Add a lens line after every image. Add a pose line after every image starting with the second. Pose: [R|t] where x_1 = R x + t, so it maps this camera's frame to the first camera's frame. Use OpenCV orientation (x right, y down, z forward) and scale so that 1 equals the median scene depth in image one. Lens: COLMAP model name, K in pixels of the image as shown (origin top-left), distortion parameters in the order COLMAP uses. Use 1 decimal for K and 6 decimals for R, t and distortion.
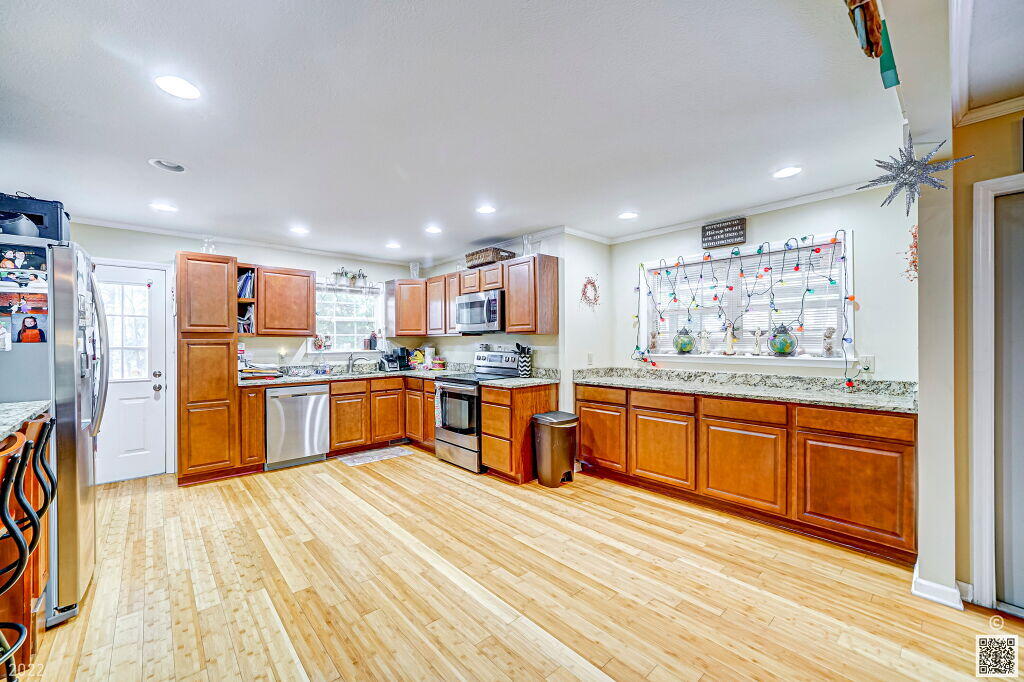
lens RADIAL K [[403.0, 0, 504.9], [0, 403.0, 341.7], [0, 0, 1]] dist [-0.002714, -0.000923]
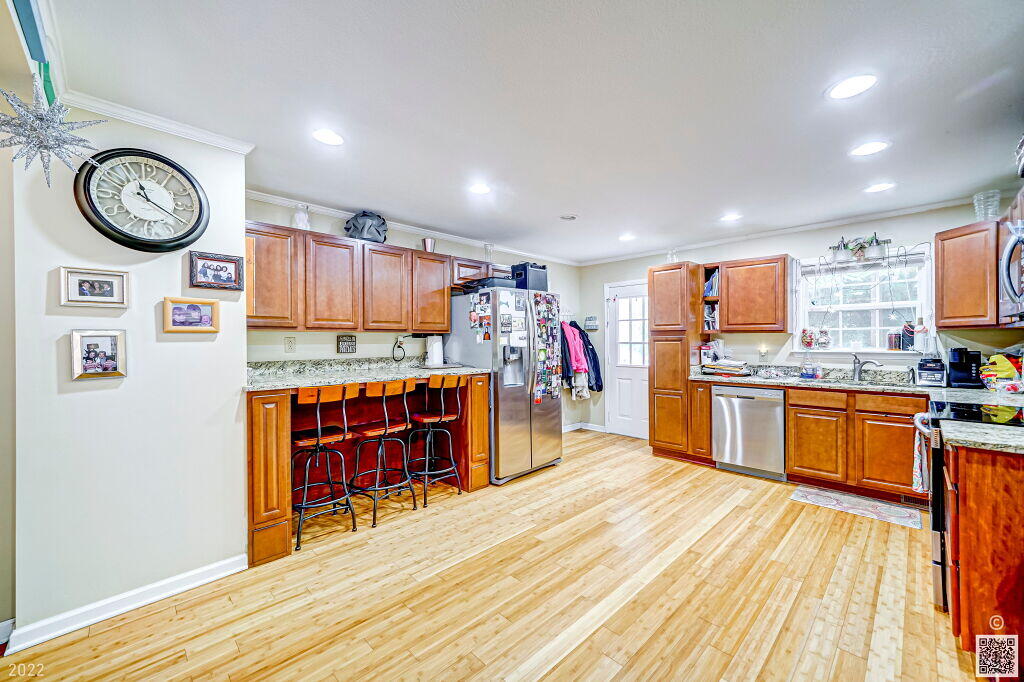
lens RADIAL K [[403.0, 0, 509.8], [0, 403.0, 337.5], [0, 0, 1]] dist [-0.002714, -0.000923]
pose [[0.050583, -0.002484, -0.998717, 0.390796], [0.004204, 0.999989, -0.002274, -0.002164], [0.998711, -0.004083, 0.050593, 0.452223]]
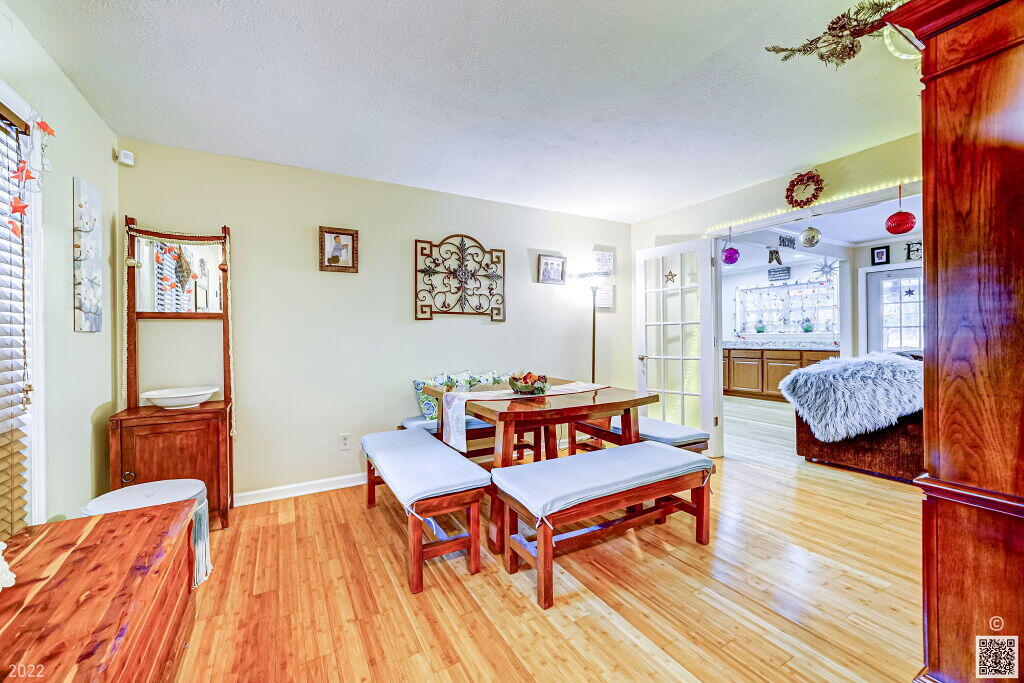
lens RADIAL K [[403.0, 0, 511.1], [0, 403.0, 333.5], [0, 0, 1]] dist [-0.002714, -0.000923]
pose [[0.974263, -0.008681, -0.225248, -0.308776], [0.006564, 0.999927, -0.010145, 0.045639], [0.225319, 0.008406, 0.974249, -1.220222]]
